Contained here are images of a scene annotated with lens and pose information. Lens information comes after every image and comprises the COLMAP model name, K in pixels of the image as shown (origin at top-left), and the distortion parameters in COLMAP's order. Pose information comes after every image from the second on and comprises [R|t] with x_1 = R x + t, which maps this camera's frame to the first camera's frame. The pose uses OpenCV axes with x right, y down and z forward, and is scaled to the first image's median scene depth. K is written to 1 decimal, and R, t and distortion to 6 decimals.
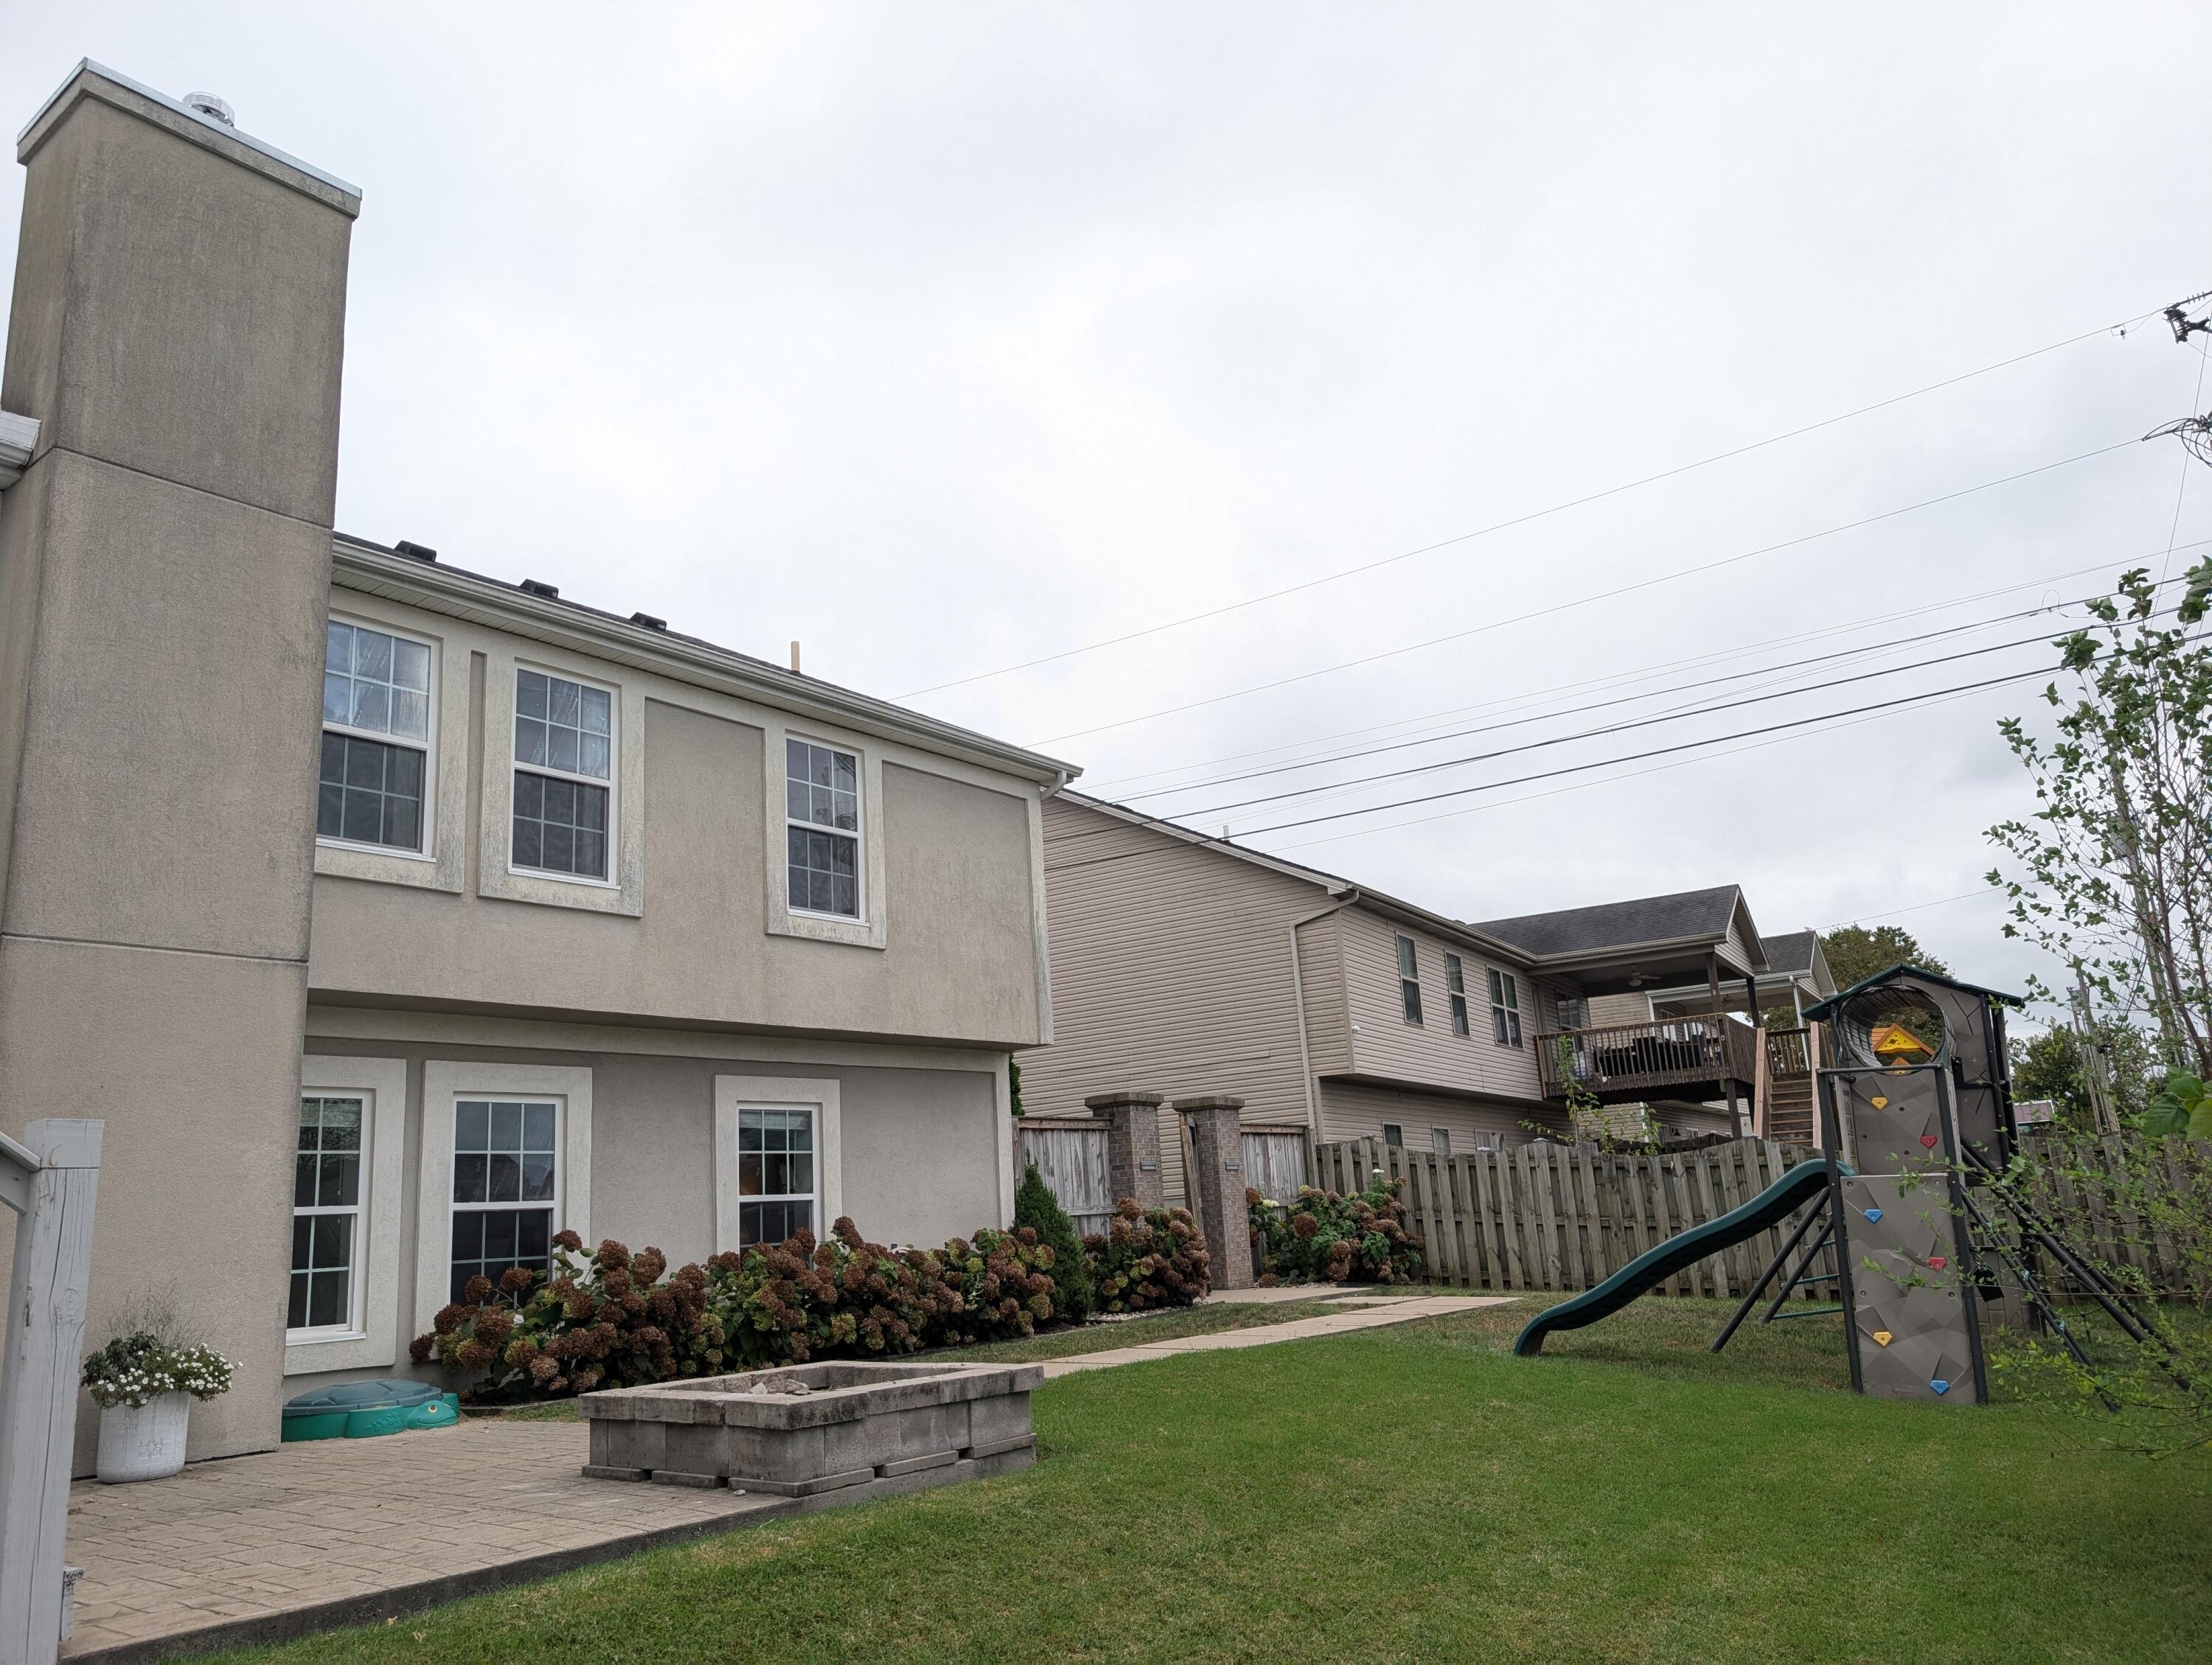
lens RADIAL K [[1590.3, 0, 1107.9], [0, 1590.3, 830.5], [0, 0, 1]] dist [0.003948, -0.000831]
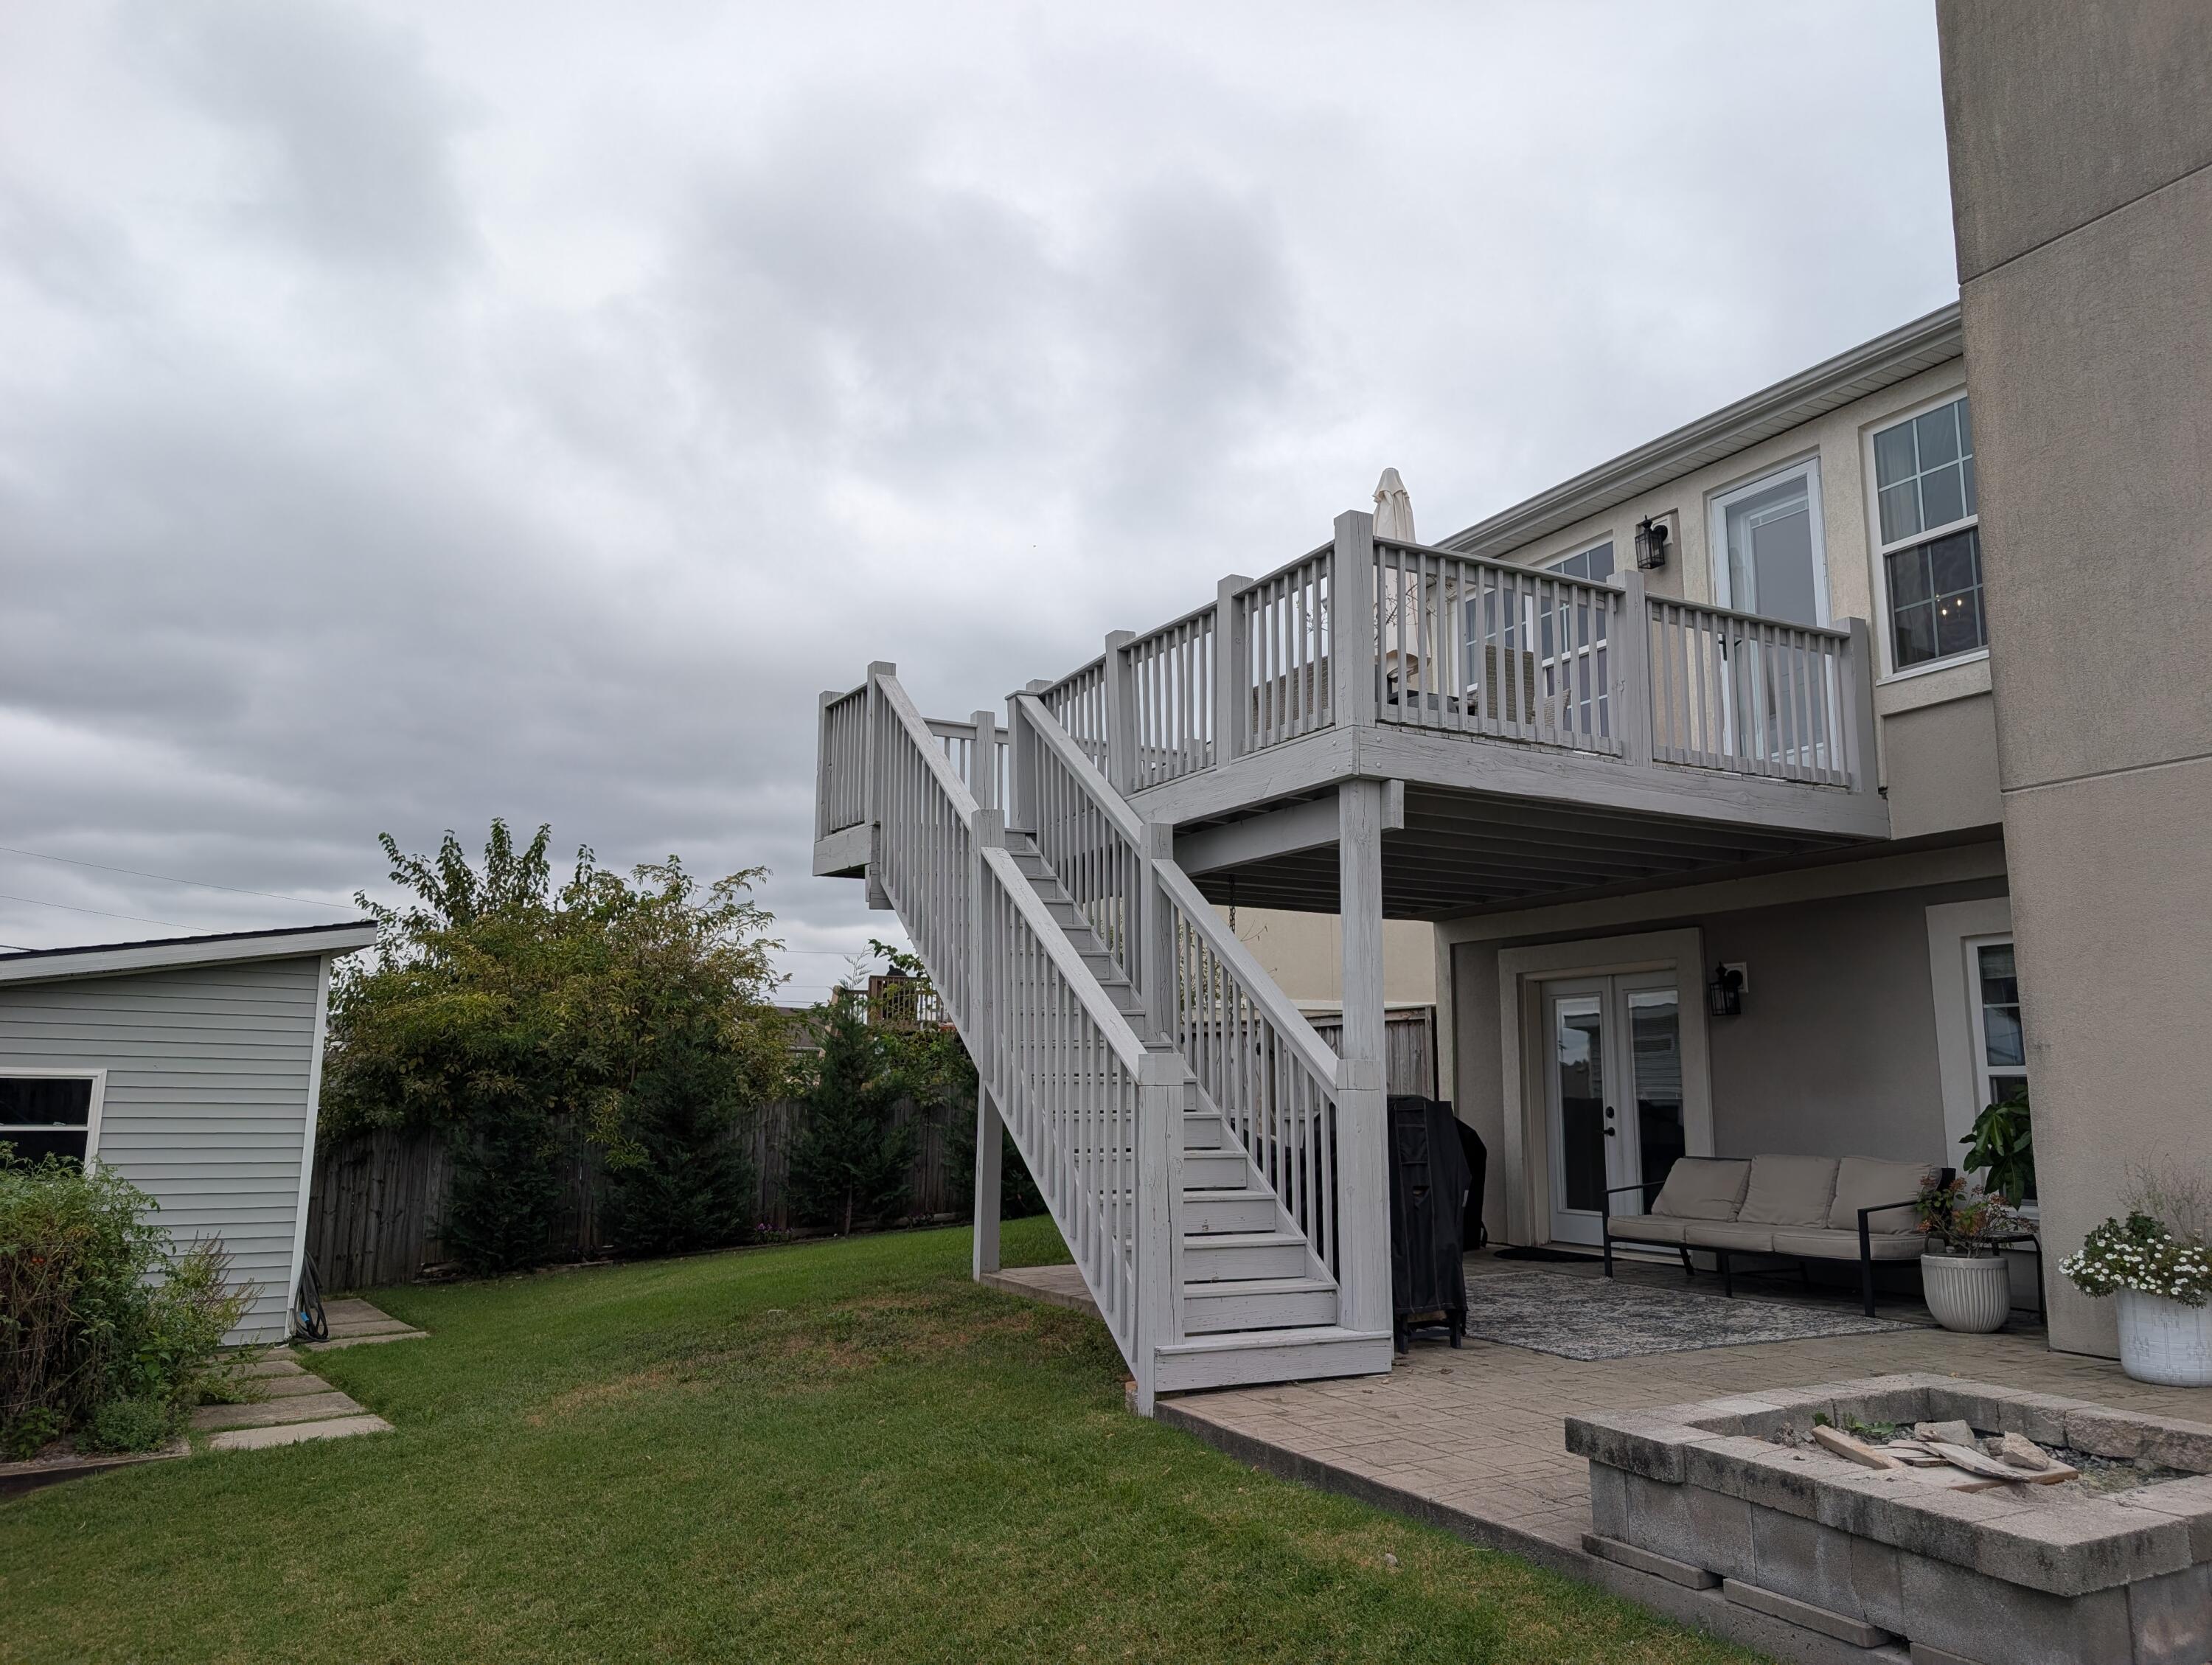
lens RADIAL K [[1590.3, 0, 1113.5], [0, 1590.3, 823.7], [0, 0, 1]] dist [0.003948, -0.000831]
pose [[-0.391305, -0.092036, -0.915647, 0.262268], [0.247082, 0.947945, -0.200874, 0.091118], [0.886471, -0.304843, -0.348195, 0.529135]]
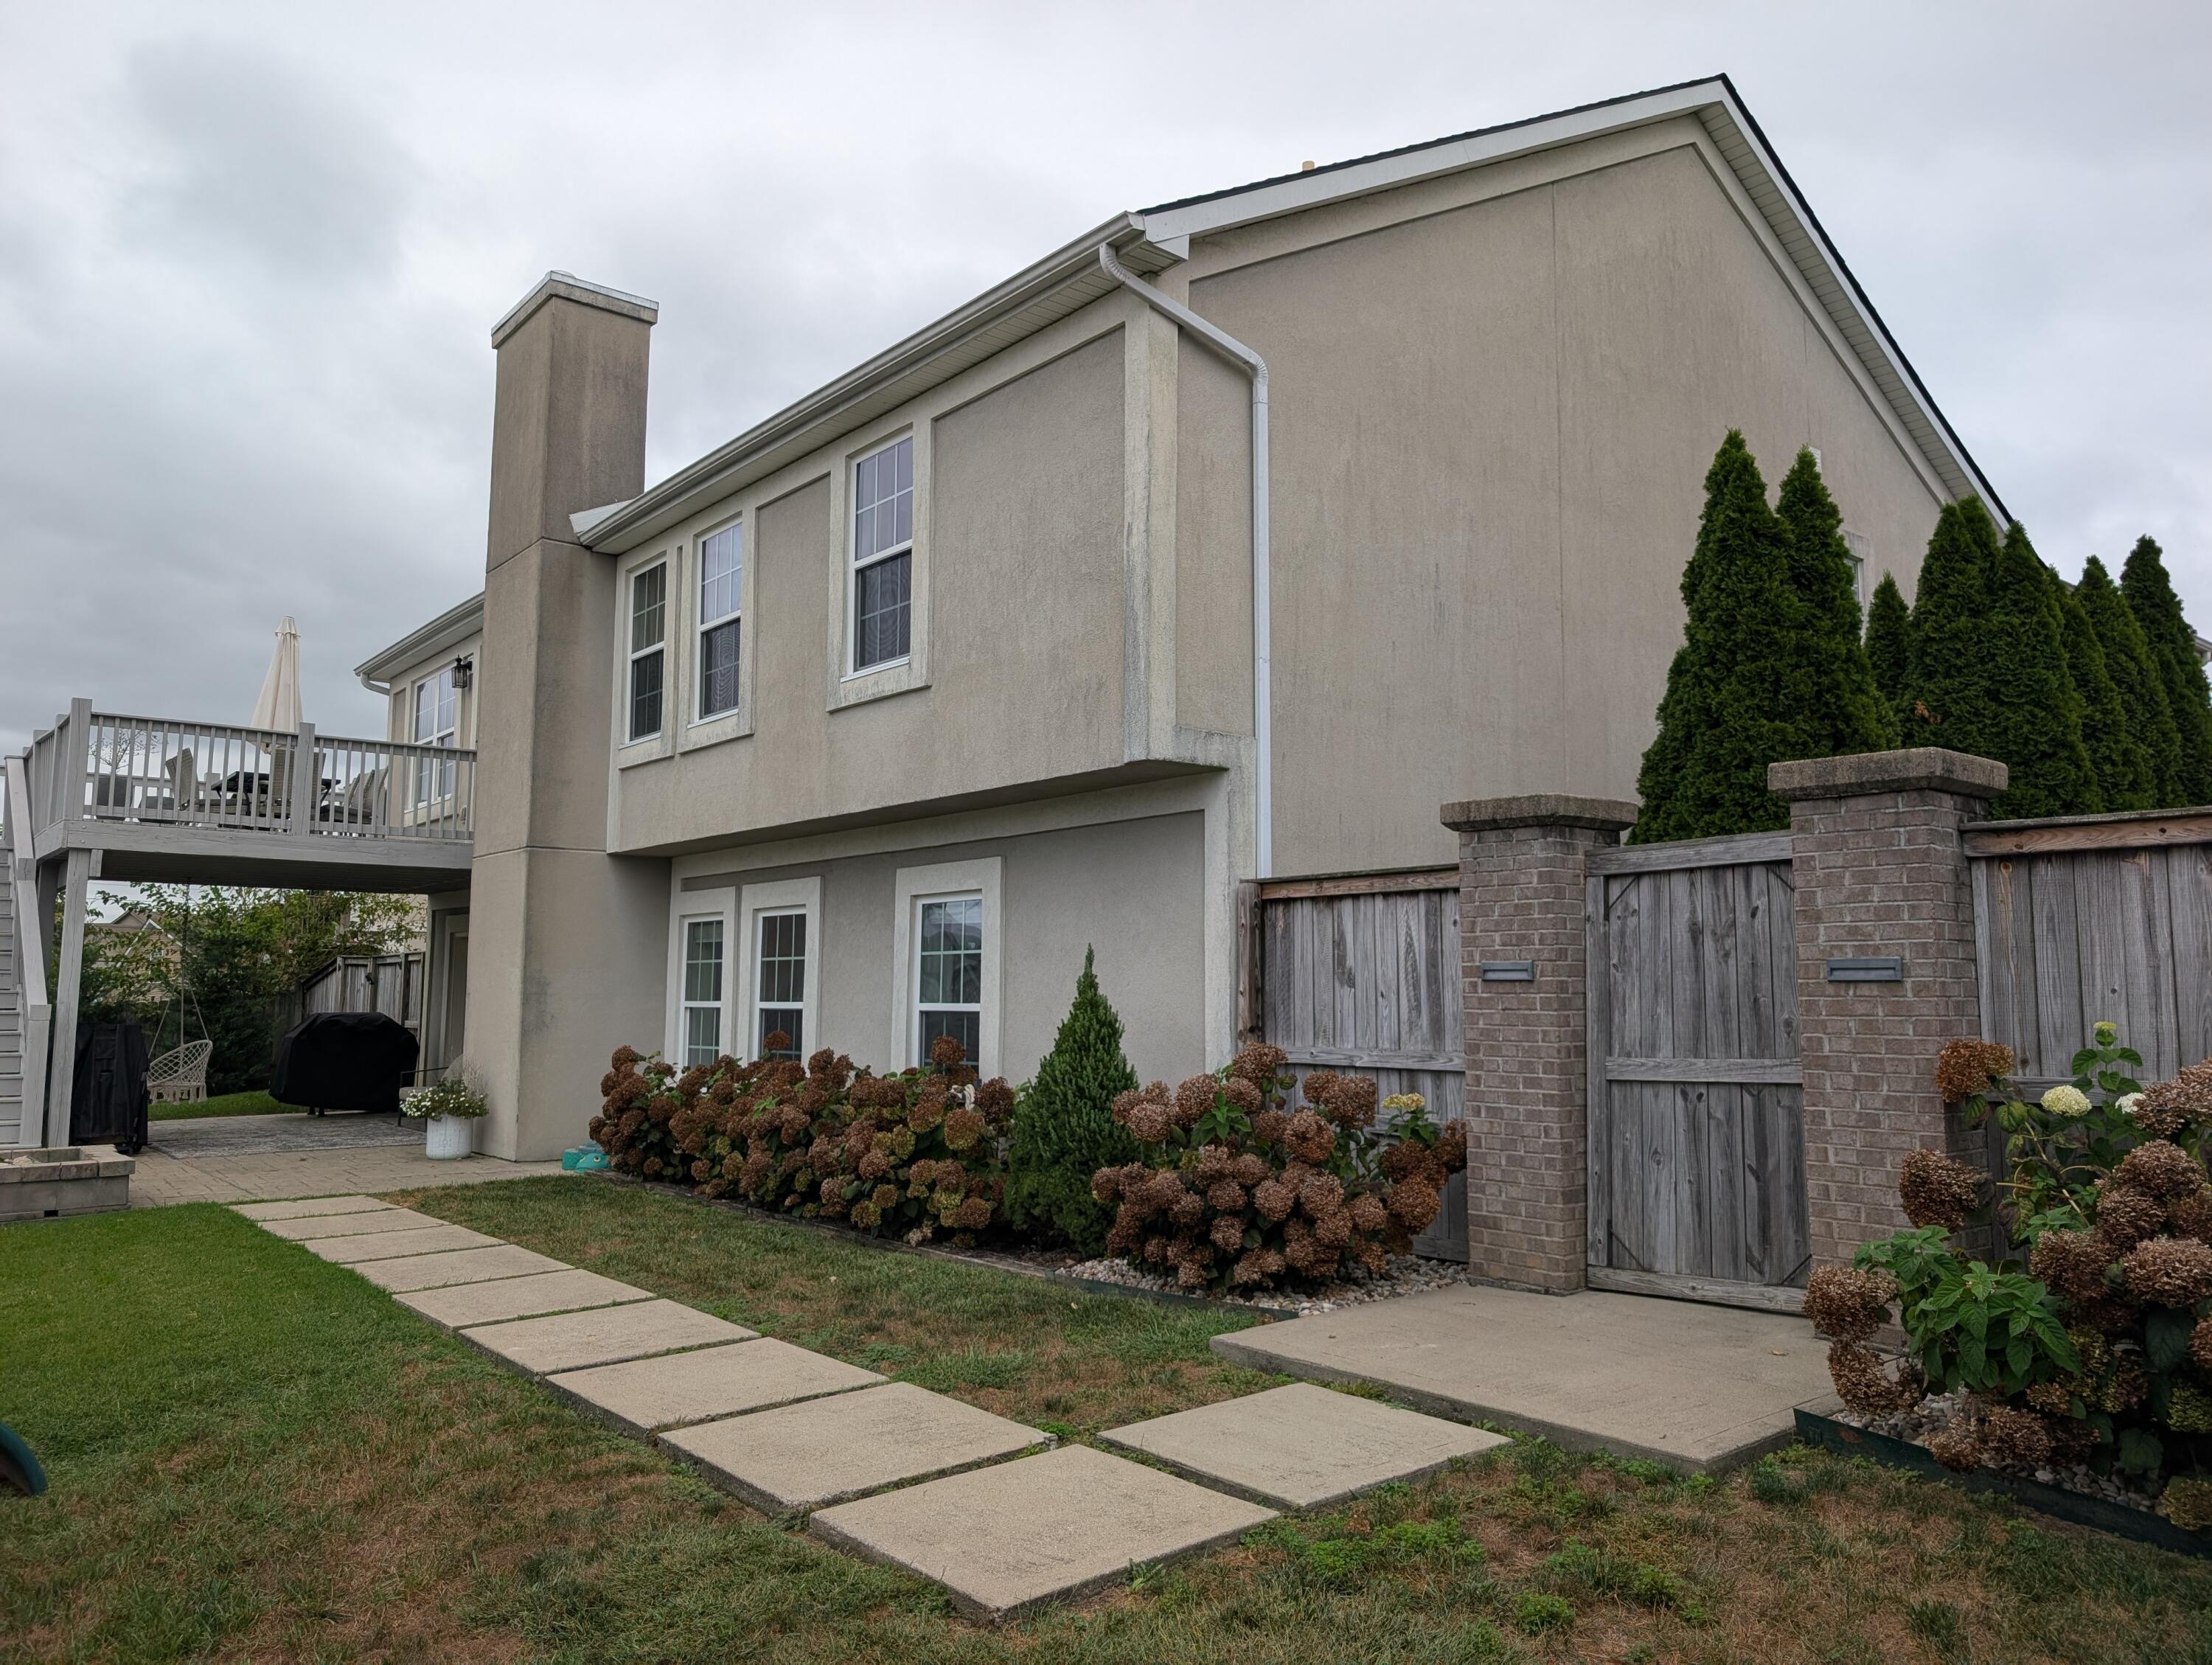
lens RADIAL K [[1590.3, 0, 1106.6], [0, 1590.3, 853.3], [0, 0, 1]] dist [0.003948, -0.000831]
pose [[-0.212698, -0.023232, -0.976842, 0.596651], [0.250705, 0.964953, -0.077538, 0.243107], [0.944408, -0.261391, -0.199419, 1.289087]]
